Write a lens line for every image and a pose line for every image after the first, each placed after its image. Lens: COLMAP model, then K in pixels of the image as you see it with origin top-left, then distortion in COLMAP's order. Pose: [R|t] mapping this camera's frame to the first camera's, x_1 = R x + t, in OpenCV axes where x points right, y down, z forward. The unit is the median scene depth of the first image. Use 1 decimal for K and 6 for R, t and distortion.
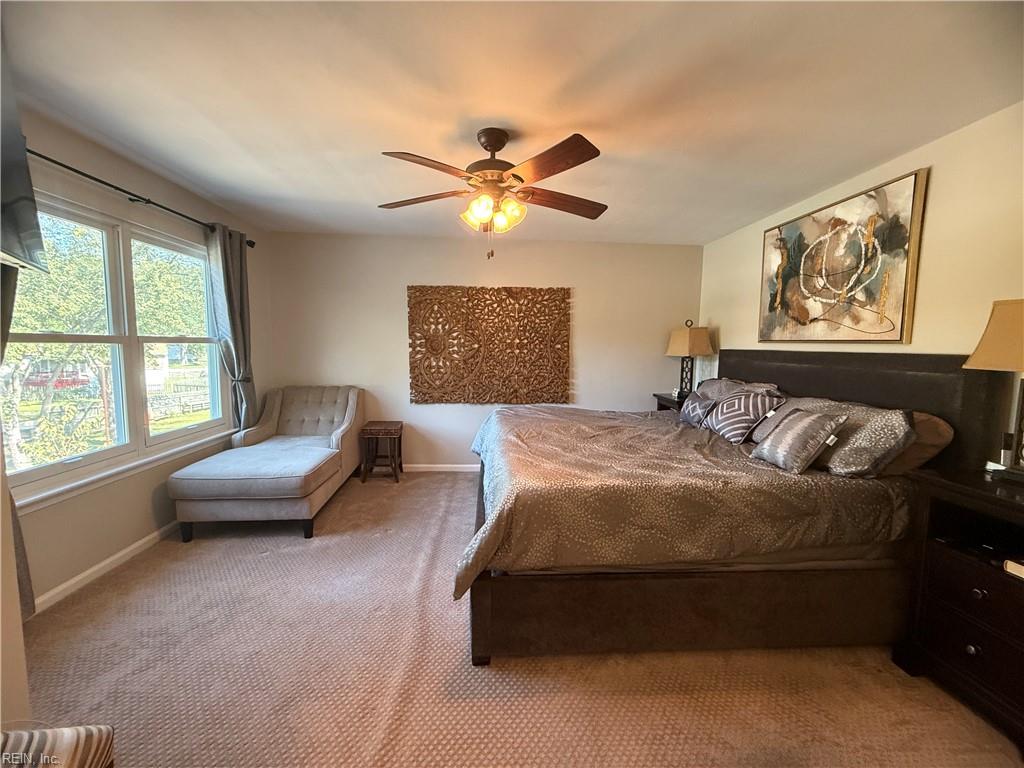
lens RADIAL K [[408.2, 0, 509.5], [0, 408.2, 383.9], [0, 0, 1]] dist [-0.000438, 0.000158]
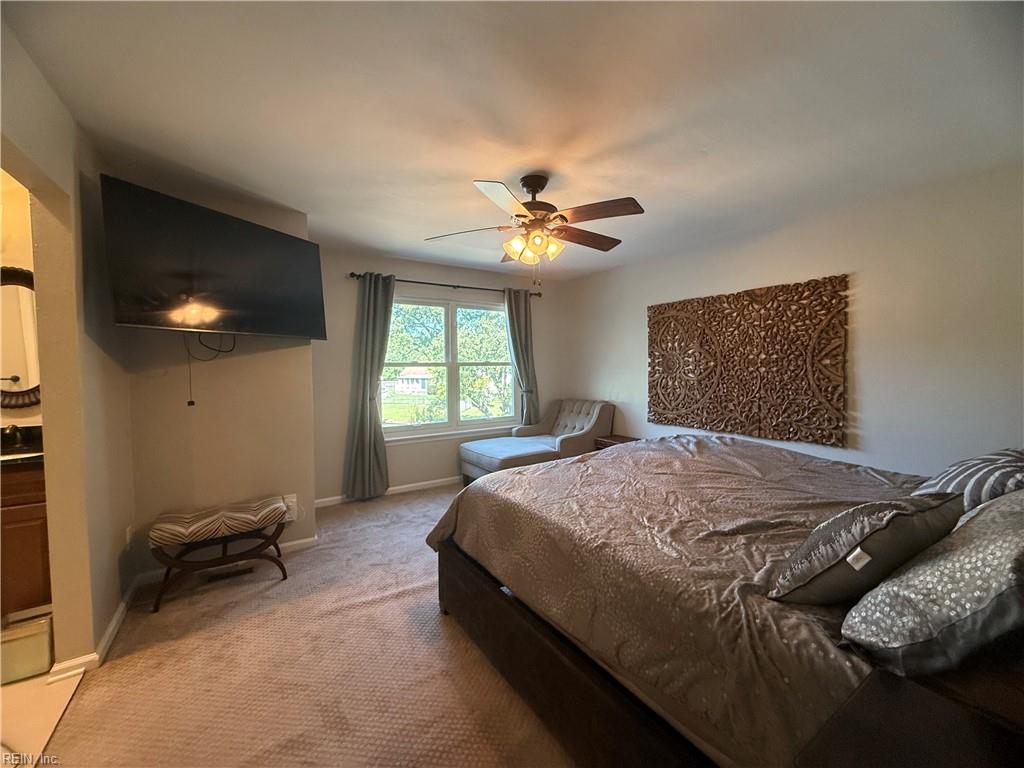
lens RADIAL K [[408.2, 0, 509.5], [0, 408.2, 383.9], [0, 0, 1]] dist [-0.000438, 0.000158]
pose [[0.493057, 0.021785, -0.869724, 0.465078], [-0.068213, 0.997577, -0.013683, -0.009474], [0.867319, 0.066073, 0.493348, 0.206012]]
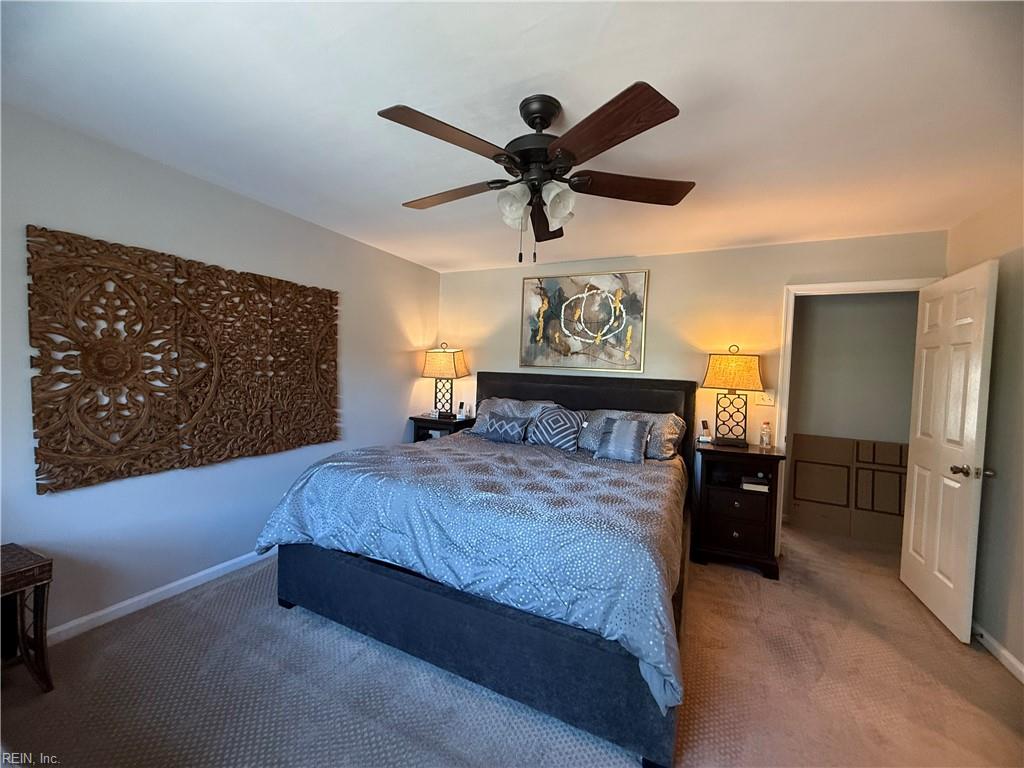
lens RADIAL K [[408.2, 0, 509.5], [0, 408.2, 383.9], [0, 0, 1]] dist [-0.000438, 0.000158]
pose [[0.485707, -0.028975, 0.873641, -0.379315], [0.054101, 0.998531, 0.003040, -0.045220], [-0.872446, 0.045789, 0.486561, 0.347329]]
